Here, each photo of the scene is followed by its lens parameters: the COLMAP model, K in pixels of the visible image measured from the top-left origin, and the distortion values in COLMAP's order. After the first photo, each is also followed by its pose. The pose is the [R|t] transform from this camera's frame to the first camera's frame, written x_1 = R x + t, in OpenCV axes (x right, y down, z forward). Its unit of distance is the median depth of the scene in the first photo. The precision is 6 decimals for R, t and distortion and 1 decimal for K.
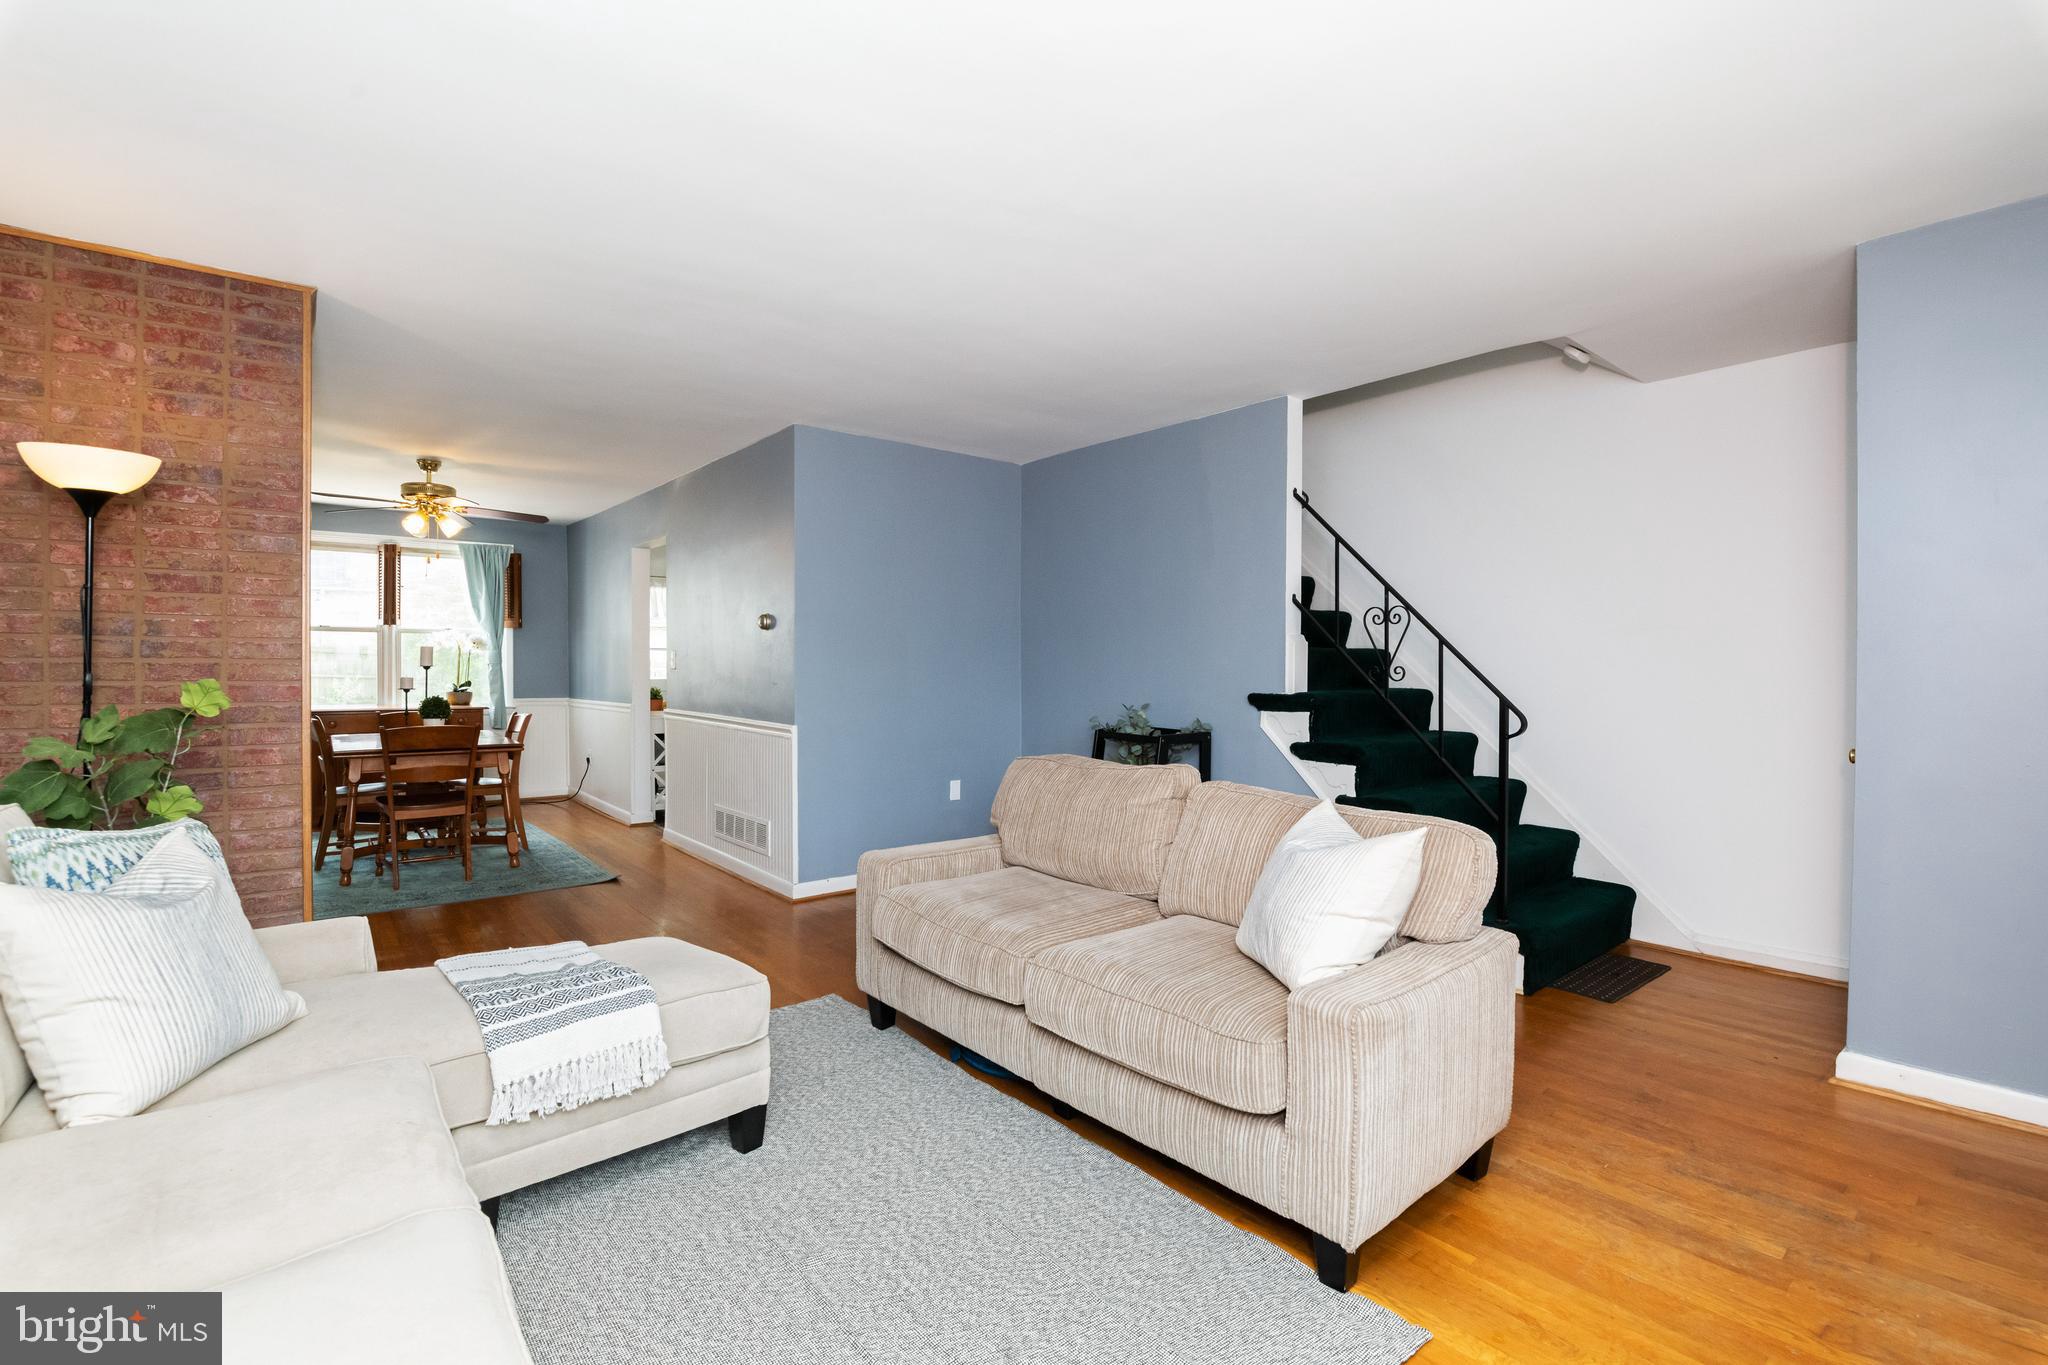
lens RADIAL K [[882.1, 0, 1032.5], [0, 882.1, 680.1], [0, 0, 1]] dist [-0.000569, -0.000427]
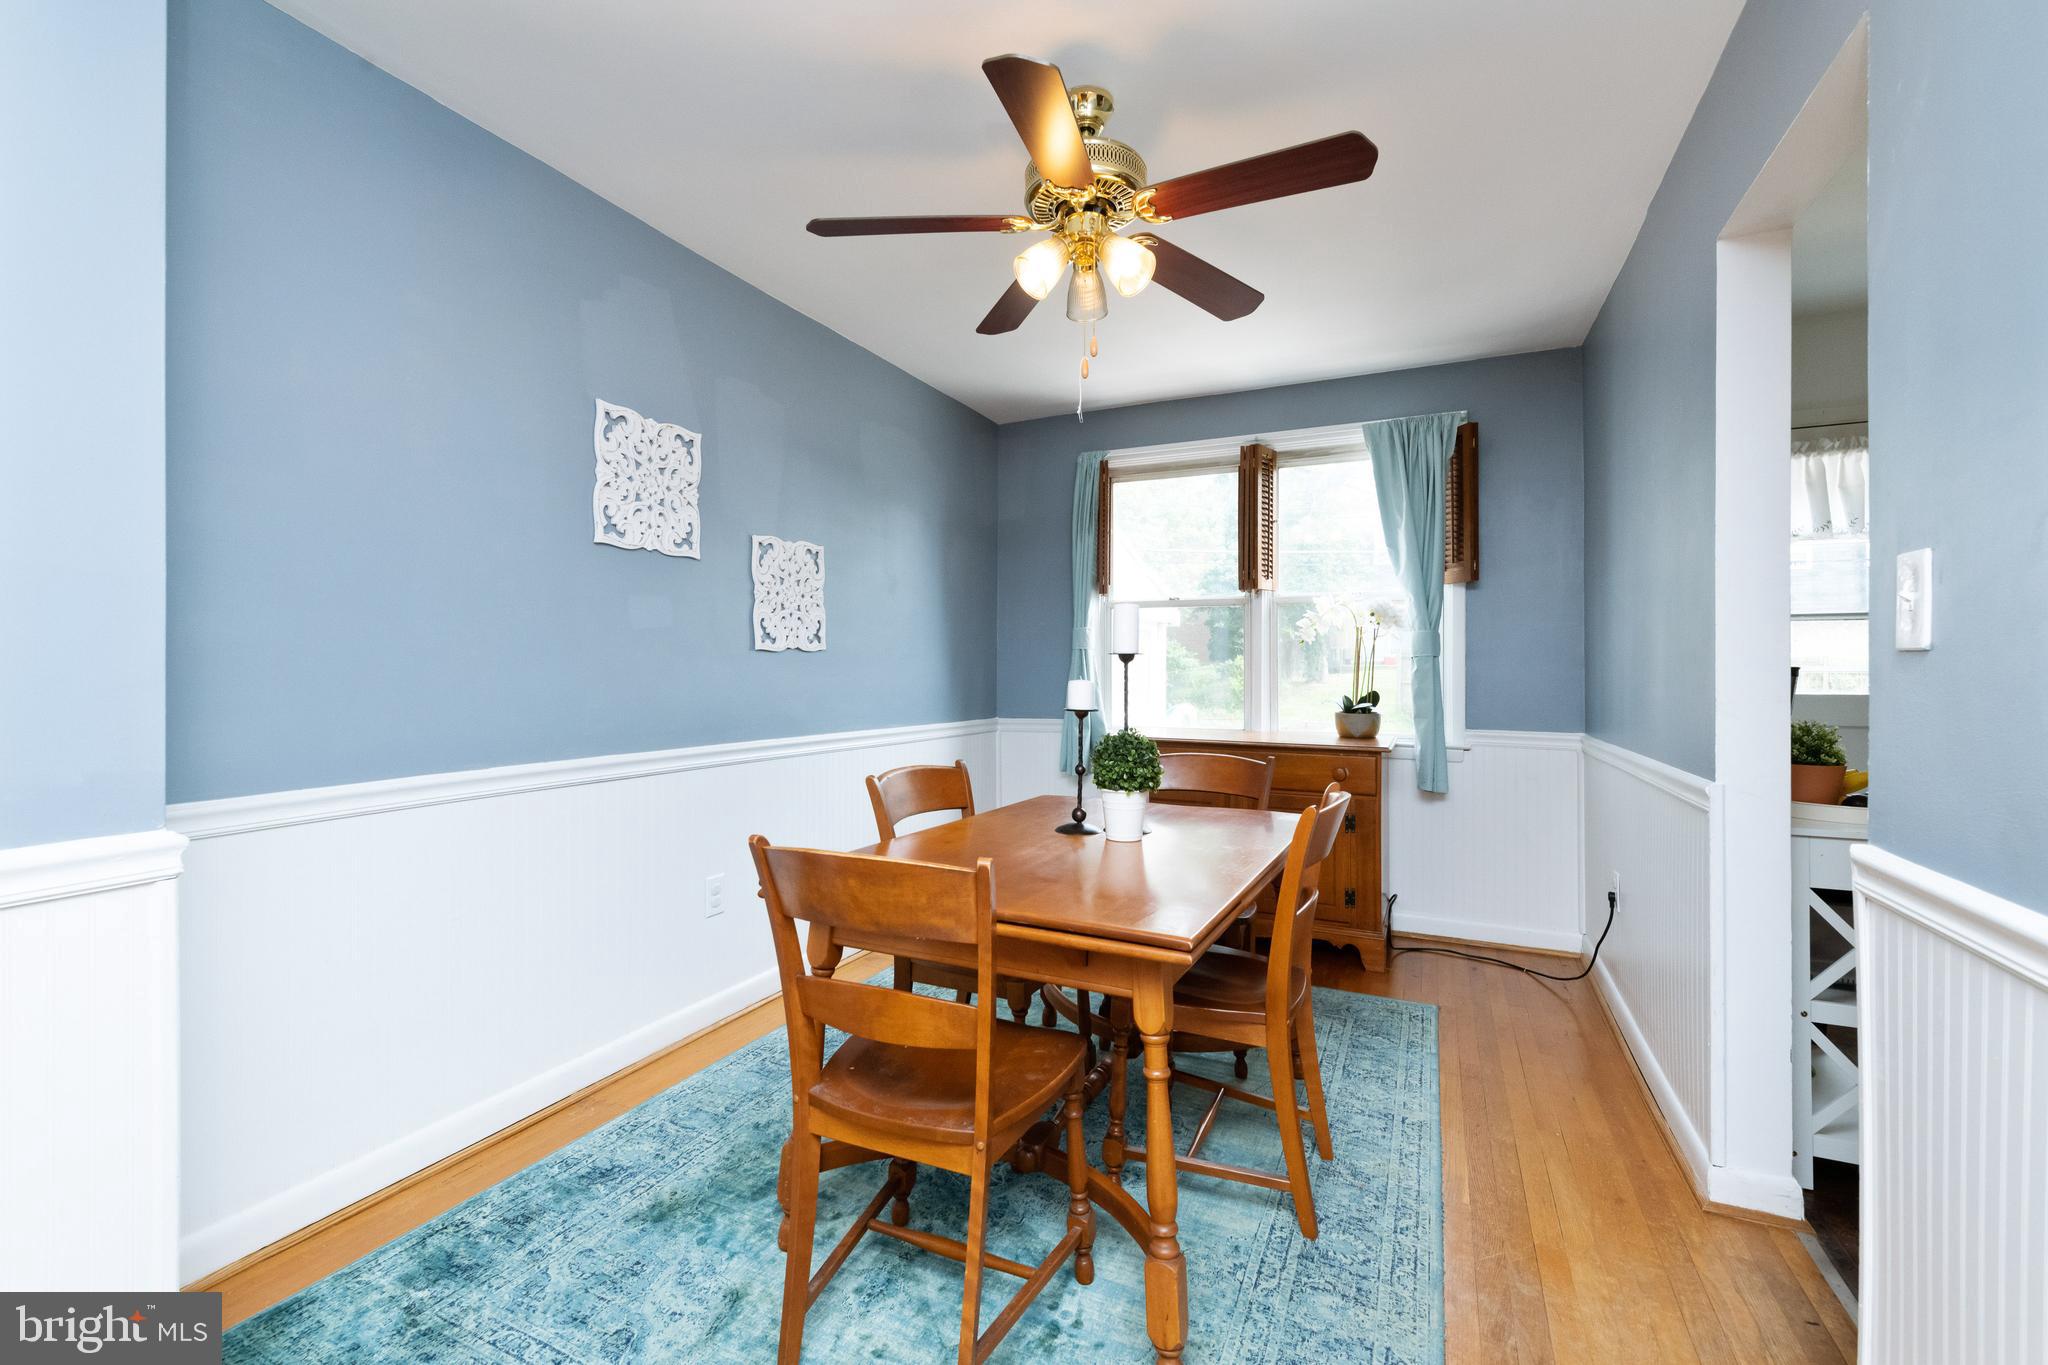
lens RADIAL K [[905.9, 0, 1031.2], [0, 905.9, 669.5], [0, 0, 1]] dist [0.021550, 0.000120]
pose [[0.409875, -0.003707, -0.912134, -0.247227], [-0.015328, 0.999823, -0.010951, -0.002936], [0.912013, 0.018470, 0.409745, 0.617117]]
